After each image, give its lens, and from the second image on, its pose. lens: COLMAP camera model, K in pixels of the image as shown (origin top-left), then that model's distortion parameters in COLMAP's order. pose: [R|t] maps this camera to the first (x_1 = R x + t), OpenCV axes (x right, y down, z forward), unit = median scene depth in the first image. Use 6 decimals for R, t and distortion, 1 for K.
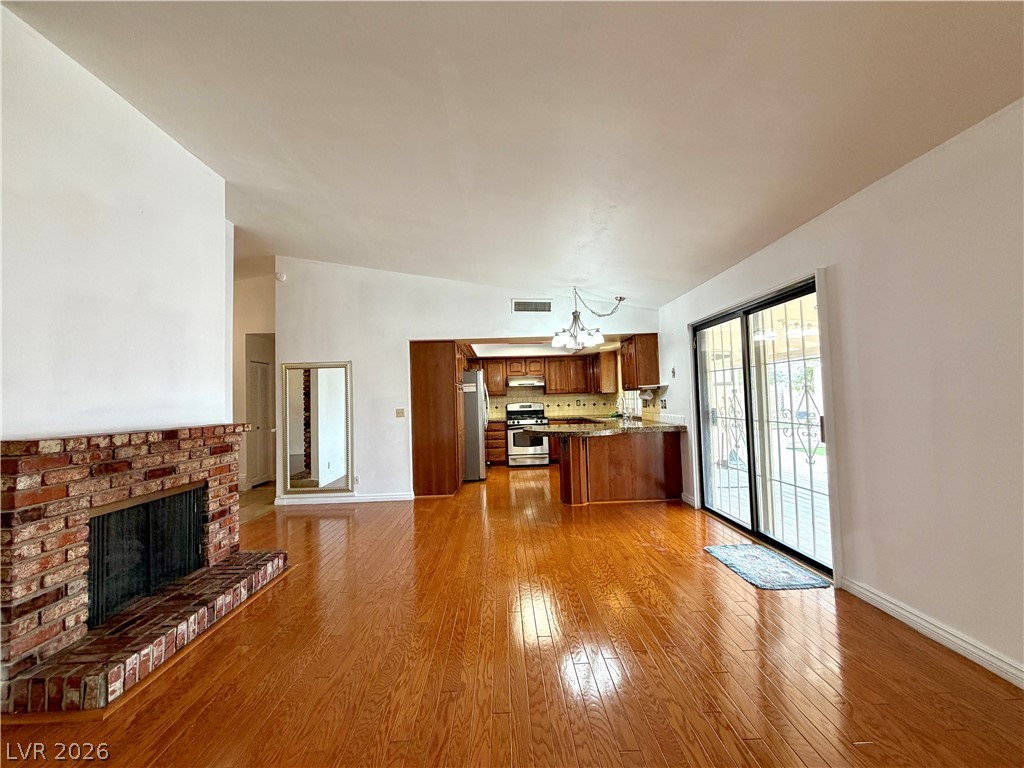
lens RADIAL K [[409.2, 0, 510.0], [0, 409.2, 383.8], [0, 0, 1]] dist [-0.001525, 0.000434]
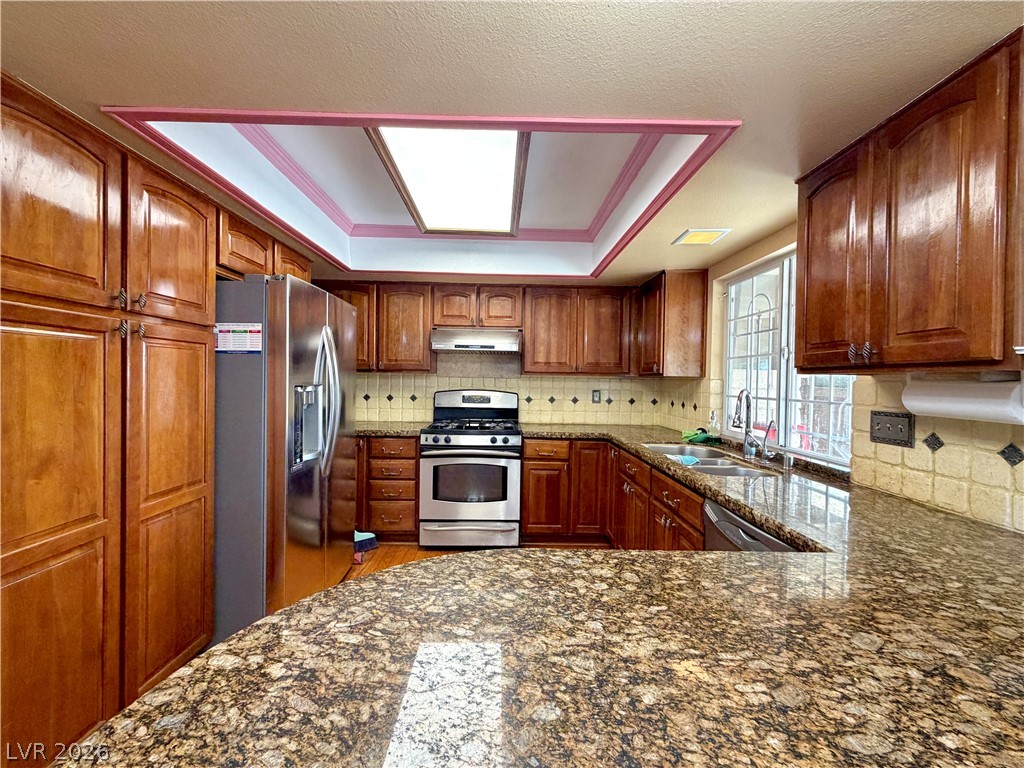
lens RADIAL K [[409.2, 0, 510.0], [0, 409.2, 383.8], [0, 0, 1]] dist [-0.001525, 0.000434]
pose [[0.998867, 0.047466, -0.003345, 0.109514], [-0.047230, 0.997537, 0.051858, 0.021564], [0.005798, -0.051642, 0.998649, 0.827633]]
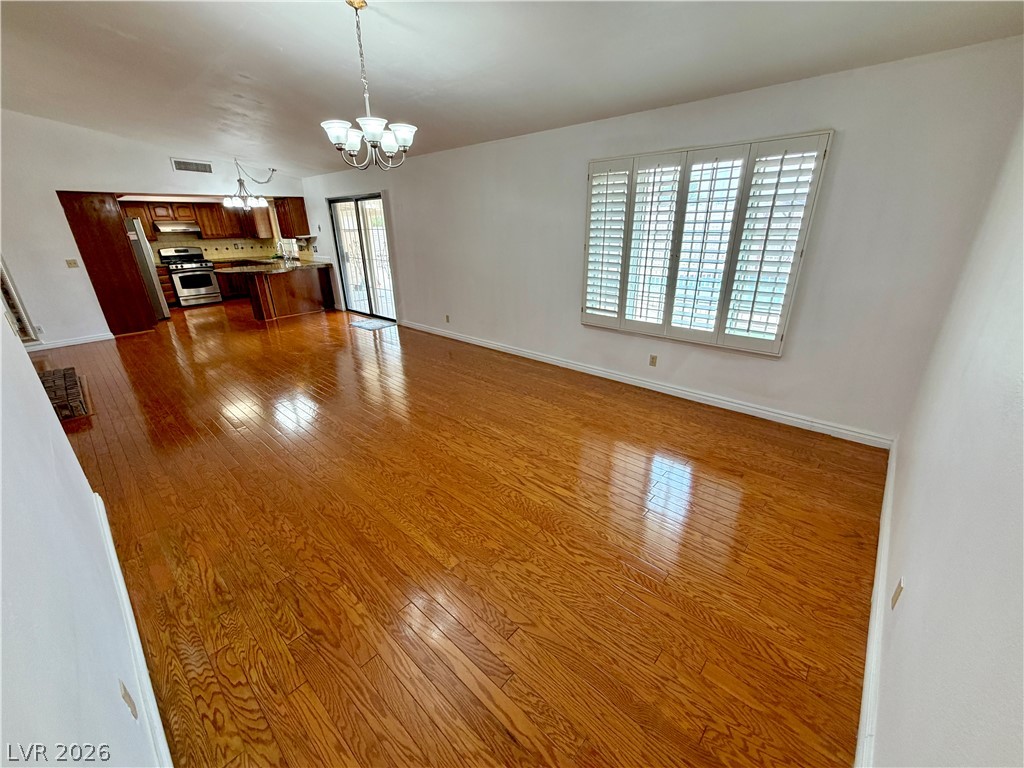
lens RADIAL K [[409.2, 0, 510.0], [0, 409.2, 383.8], [0, 0, 1]] dist [-0.001525, 0.000434]
pose [[0.688642, -0.247521, 0.681547, -0.277524], [-0.033024, 0.928251, 0.370486, -0.070851], [-0.724349, -0.277640, 0.631058, -0.605001]]
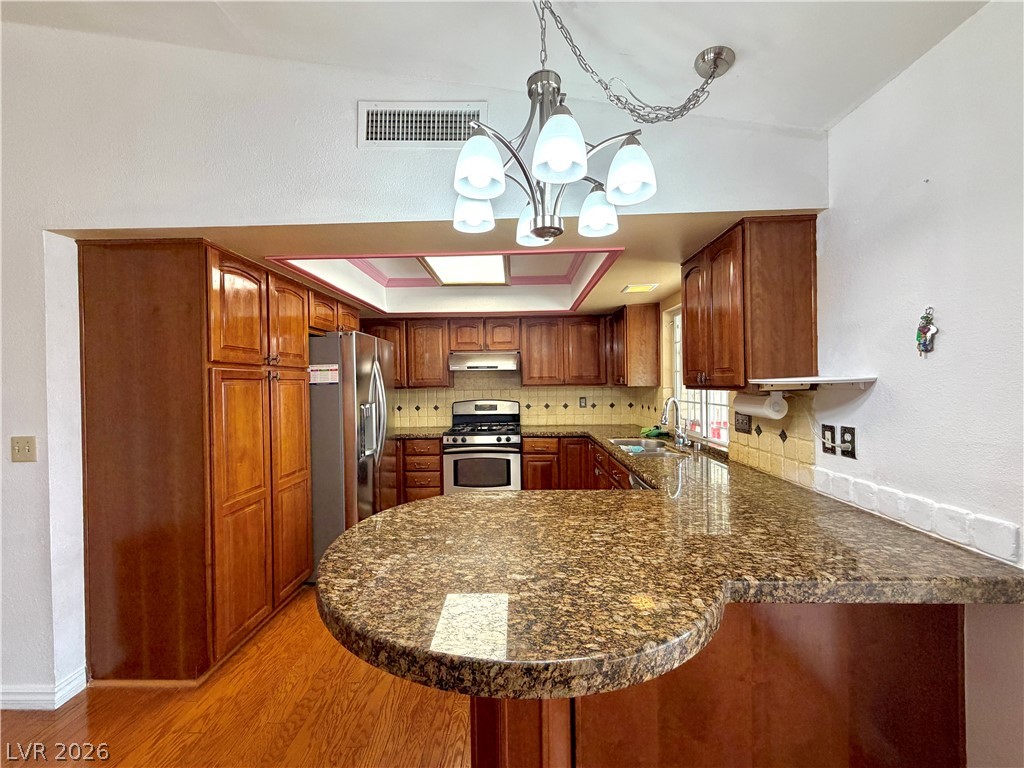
lens RADIAL K [[409.2, 0, 510.0], [0, 409.2, 383.8], [0, 0, 1]] dist [-0.001525, 0.000434]
pose [[0.998838, 0.015930, -0.045495, 0.139364], [-0.013829, 0.998839, 0.046140, -0.003229], [0.046177, -0.045457, 0.997898, 0.665240]]
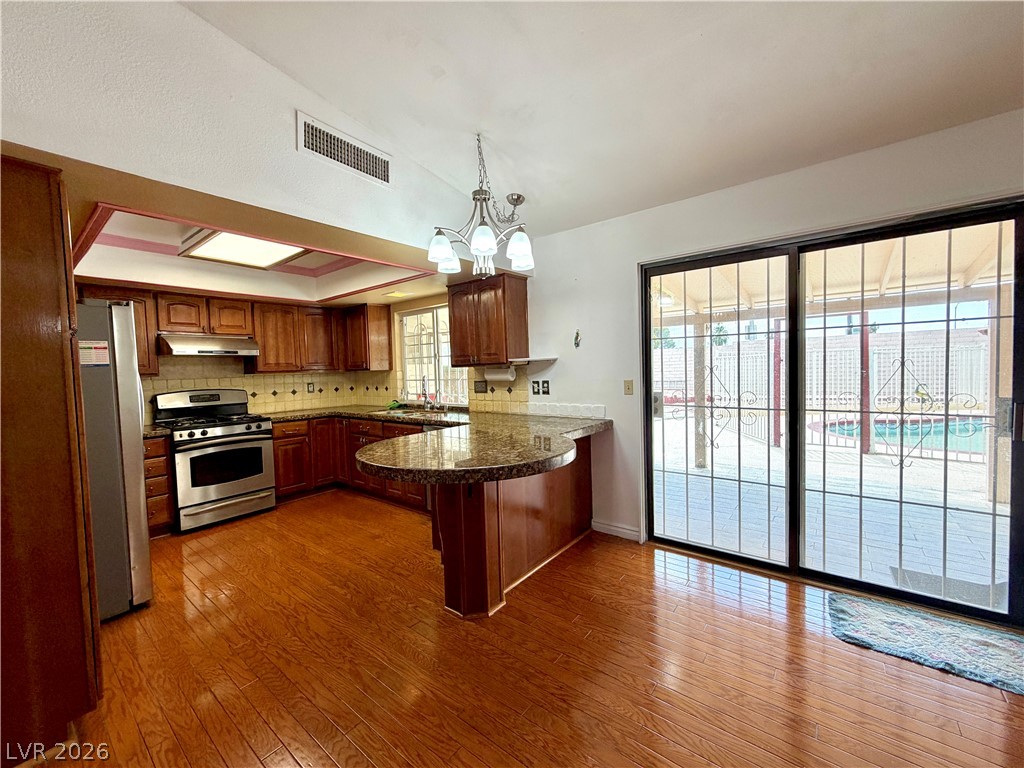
lens RADIAL K [[409.2, 0, 510.0], [0, 409.2, 383.8], [0, 0, 1]] dist [-0.001525, 0.000434]
pose [[0.638688, -0.020407, 0.769195, -0.155293], [-0.018580, 0.998948, 0.041929, 0.016703], [-0.769242, -0.041071, 0.637637, 0.602509]]
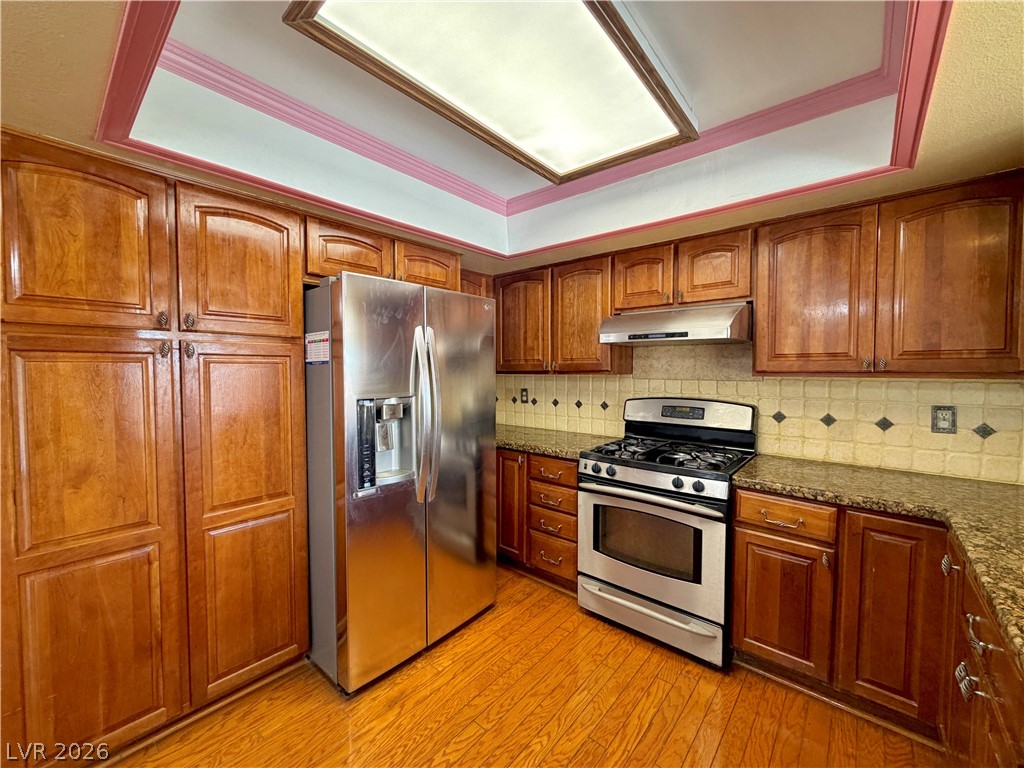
lens RADIAL K [[409.2, 0, 510.0], [0, 409.2, 383.8], [0, 0, 1]] dist [-0.001525, 0.000434]
pose [[0.740999, 0.055711, -0.669192, 0.210088], [0.004217, 0.996147, 0.087599, 0.012437], [0.671493, -0.067732, 0.737909, 1.027282]]
